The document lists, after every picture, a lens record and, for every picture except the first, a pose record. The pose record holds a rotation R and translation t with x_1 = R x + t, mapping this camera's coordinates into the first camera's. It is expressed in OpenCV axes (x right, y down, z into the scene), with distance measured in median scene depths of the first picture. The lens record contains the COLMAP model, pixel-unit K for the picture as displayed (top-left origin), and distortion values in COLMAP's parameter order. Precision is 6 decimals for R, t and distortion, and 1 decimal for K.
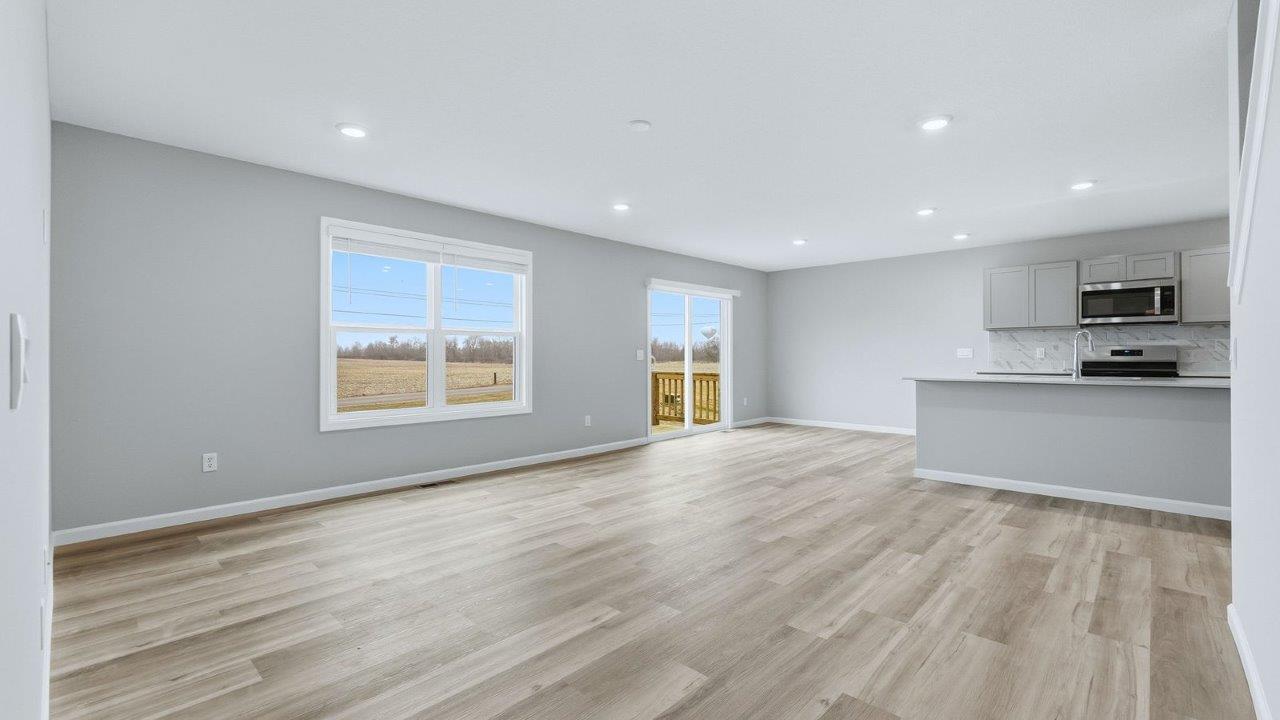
lens RADIAL K [[540.5, 0, 640.4], [0, 540.5, 356.4], [0, 0, 1]] dist [-0.003390, 0.000521]
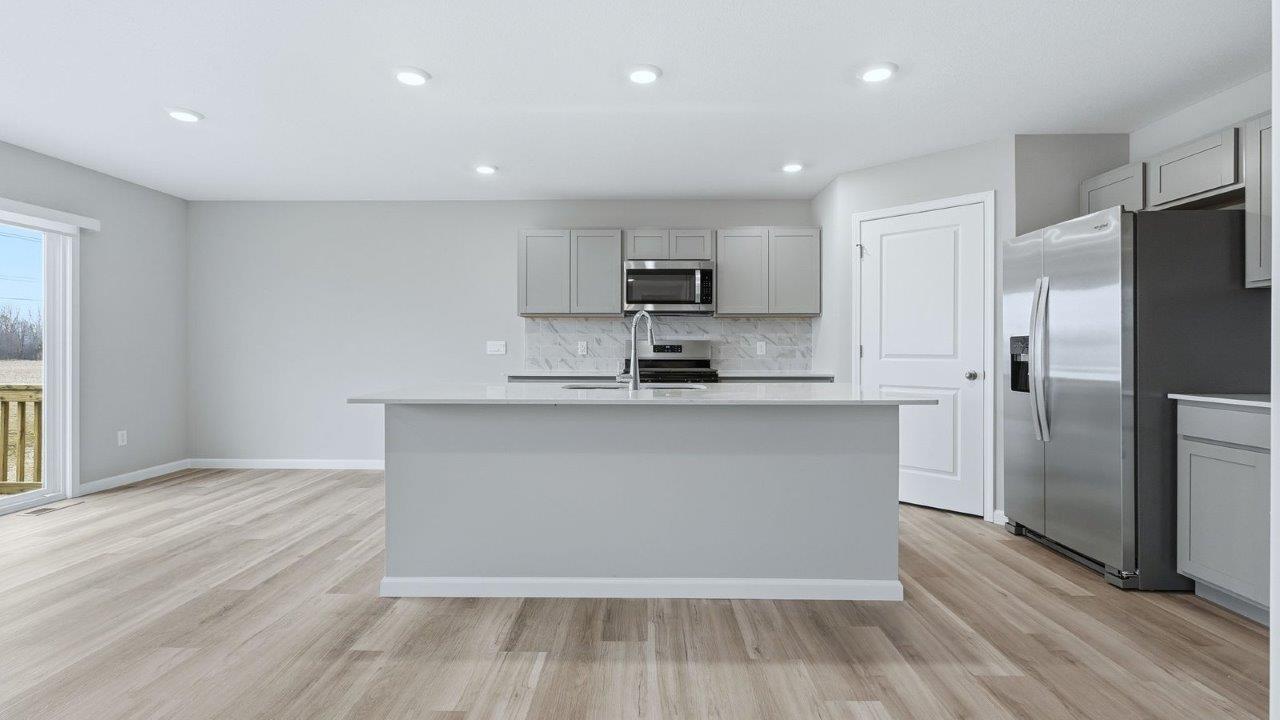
lens RADIAL K [[578.1, 0, 634.9], [0, 578.1, 350.4], [0, 0, 1]] dist [-0.002956, -0.001373]
pose [[0.739966, 0.004524, 0.672629, 0.290602], [-0.003822, 0.999990, -0.002521, -0.001616], [-0.672633, -0.000706, 0.739976, 0.406843]]
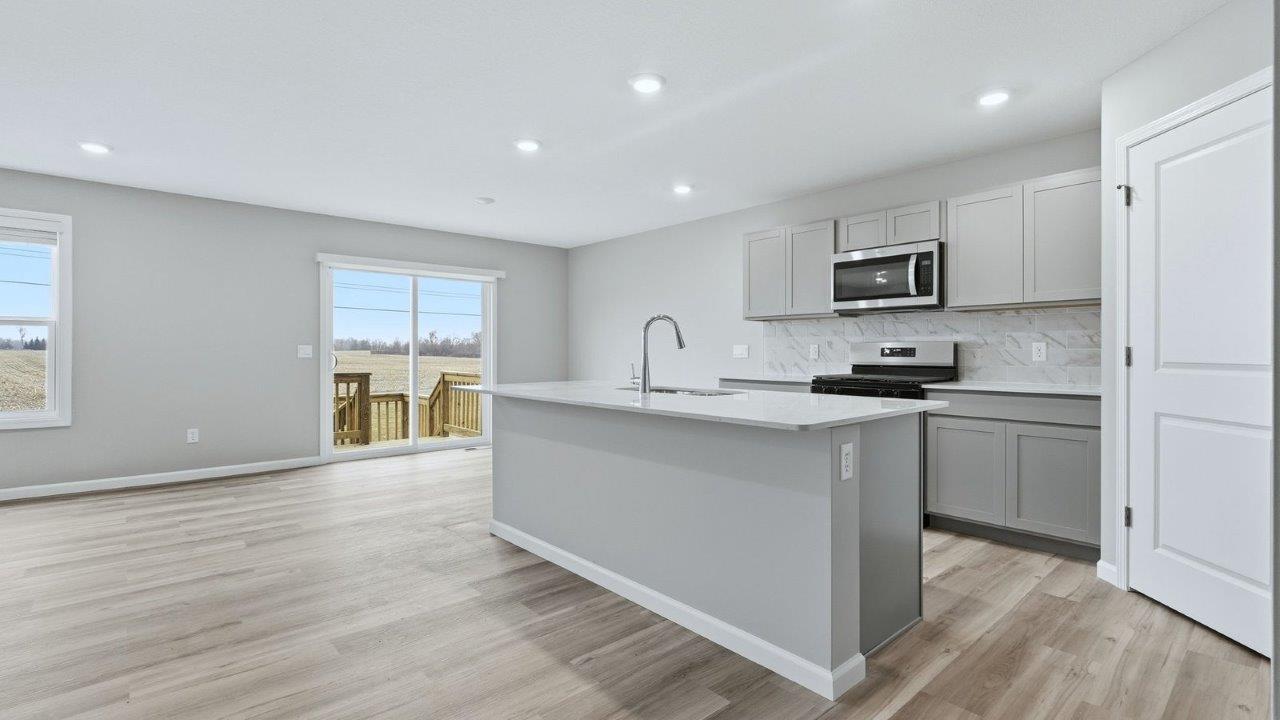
lens RADIAL K [[578.1, 0, 640.1], [0, 578.1, 349.2], [0, 0, 1]] dist [-0.002956, -0.001373]
pose [[0.996202, 0.005802, -0.086881, 0.683048], [-0.006446, 0.999954, -0.007127, -0.003420], [0.086836, 0.007659, 0.996193, 0.259134]]
